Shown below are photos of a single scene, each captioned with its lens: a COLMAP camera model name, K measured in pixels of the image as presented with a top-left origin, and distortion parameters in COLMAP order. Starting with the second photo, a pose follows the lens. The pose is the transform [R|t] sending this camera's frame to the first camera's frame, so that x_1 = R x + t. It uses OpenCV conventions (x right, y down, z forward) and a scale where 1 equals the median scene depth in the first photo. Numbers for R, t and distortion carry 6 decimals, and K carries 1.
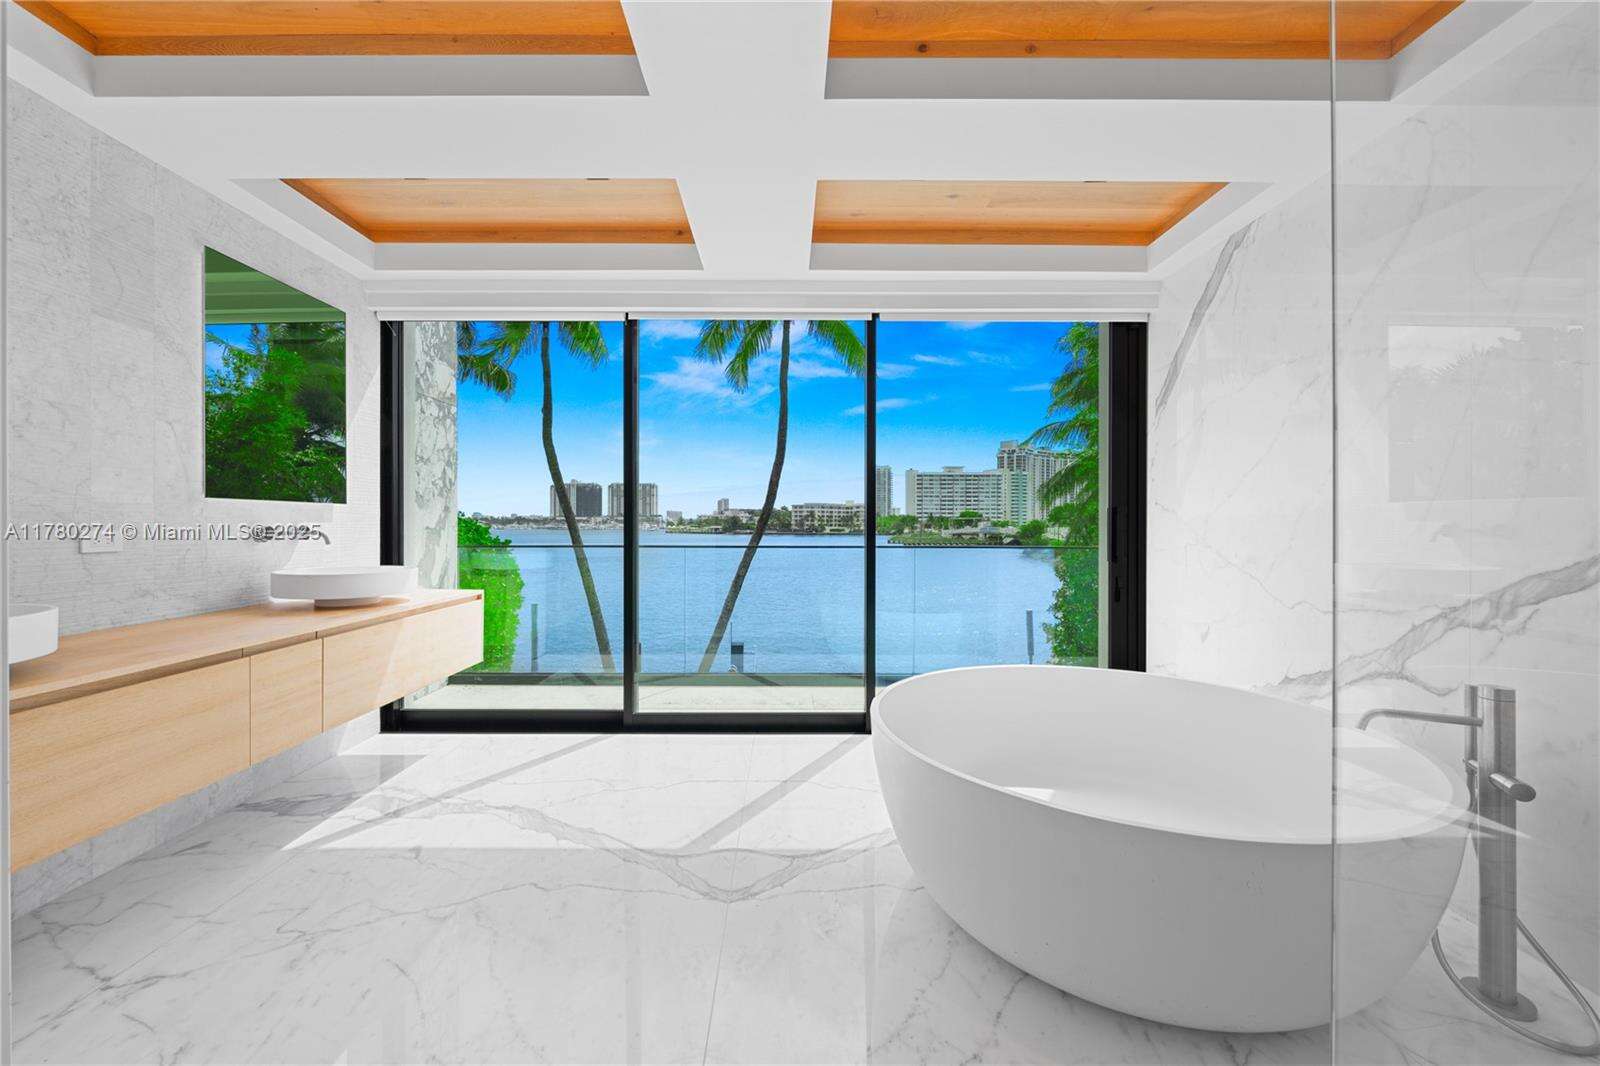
lens RADIAL K [[609.1, 0, 792.1], [0, 609.1, 528.5], [0, 0, 1]] dist [-0.002419, -0.000109]
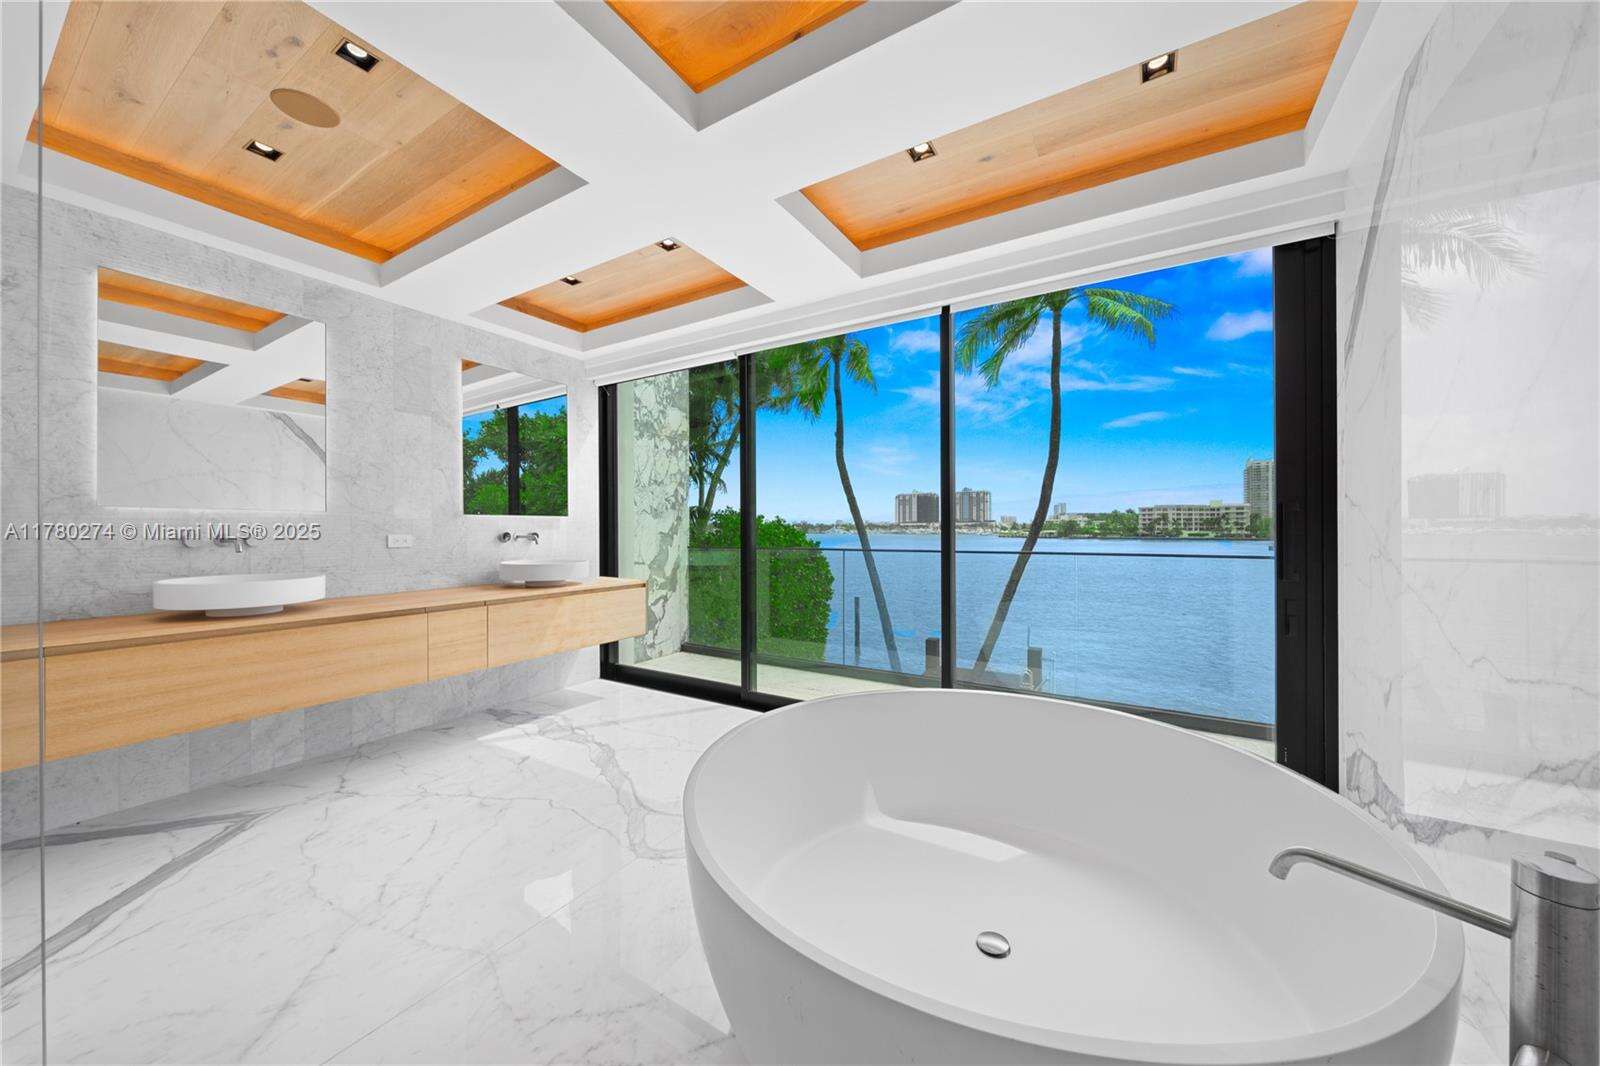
lens RADIAL K [[557.7, 0, 800.0], [0, 557.7, 533.0], [0, 0, 1]] dist [-0.001474, -0.000169]
pose [[0.852247, -0.000971, -0.523139, 0.387753], [0.000985, 0.999999, -0.000251, -0.000324], [0.523139, -0.000301, 0.852247, 0.139032]]
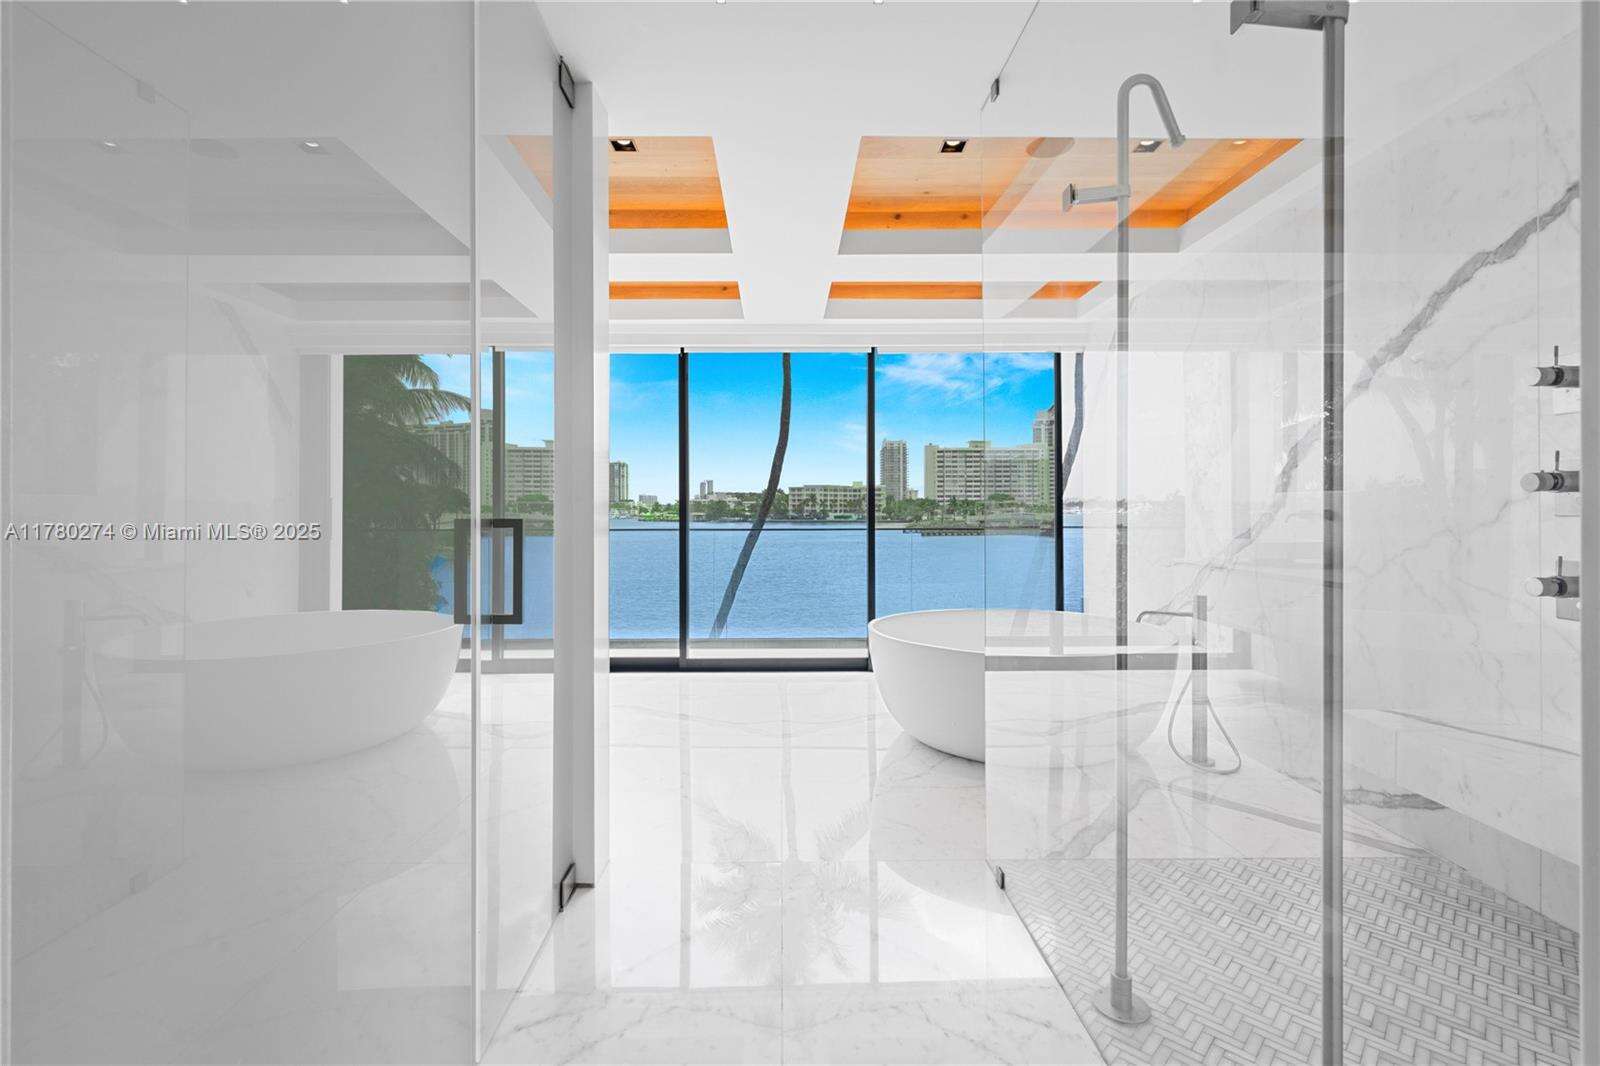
lens RADIAL K [[727.8, 0, 798.8], [0, 727.8, 516.4], [0, 0, 1]] dist [-0.000056, -0.000012]
pose [[0.999898, -0.004520, 0.013569, -0.045745], [0.004495, 0.999988, 0.001812, 0.004299], [-0.013577, -0.001751, 0.999906, -0.538128]]
